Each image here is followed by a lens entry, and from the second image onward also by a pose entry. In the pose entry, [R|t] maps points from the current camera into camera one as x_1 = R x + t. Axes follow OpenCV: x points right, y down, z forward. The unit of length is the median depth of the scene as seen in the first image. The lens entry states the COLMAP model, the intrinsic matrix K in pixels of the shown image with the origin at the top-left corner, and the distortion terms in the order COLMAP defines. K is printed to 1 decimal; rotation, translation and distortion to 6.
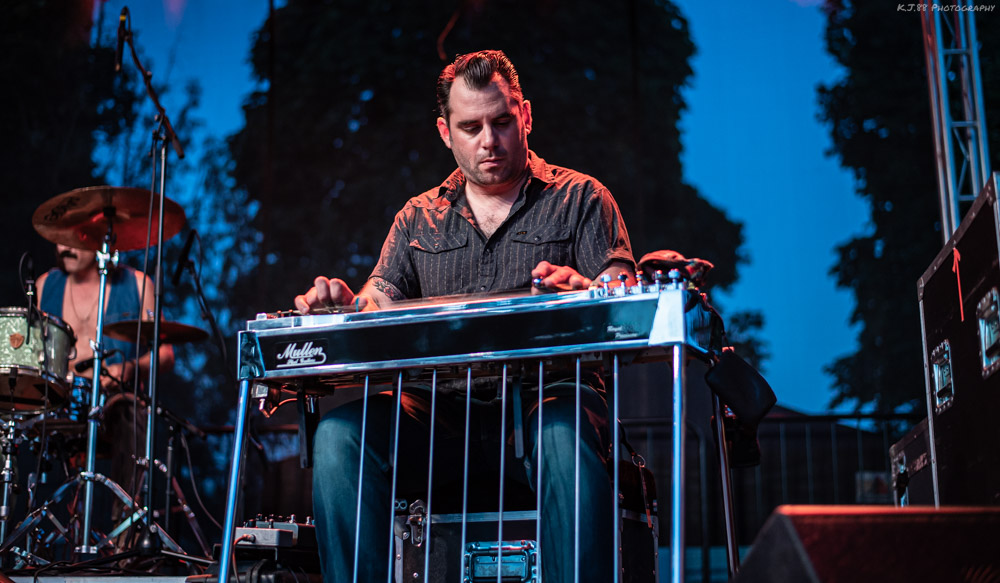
lens RADIAL K [[1446.6, 0, 499.4], [0, 1446.6, 258.3], [0, 0, 1]] dist [-0.034402, -0.111973]
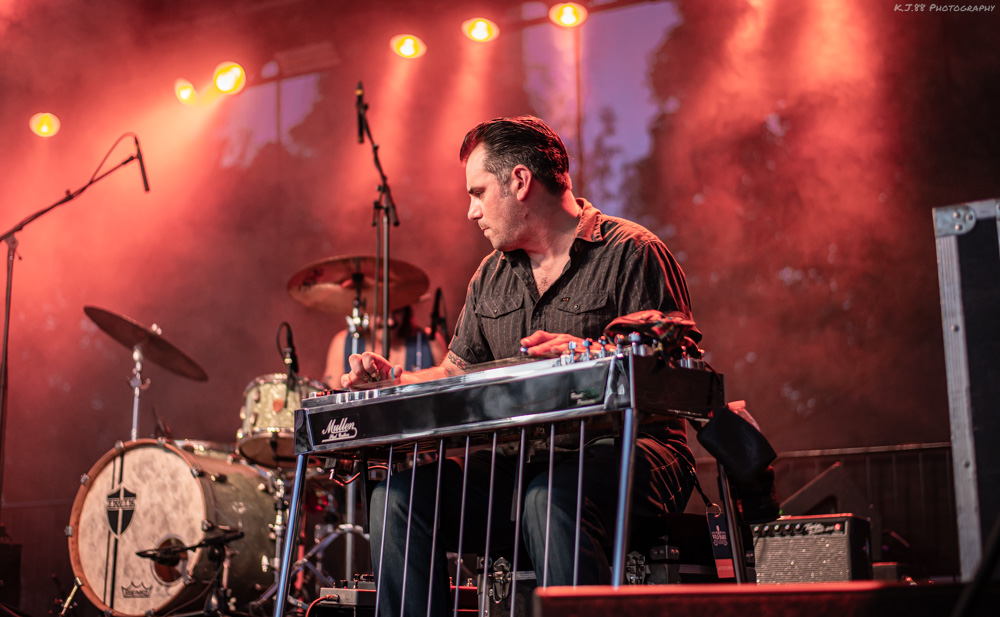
lens RADIAL K [[1500.2, 0, 500.0], [0, 1500.2, 308.5], [0, 0, 1]] dist [-0.046977, -0.086825]
pose [[0.939588, -0.072254, -0.334594, 0.347123], [0.080797, 0.996662, 0.011666, -0.025759], [0.332634, -0.037996, 0.942290, -0.002877]]
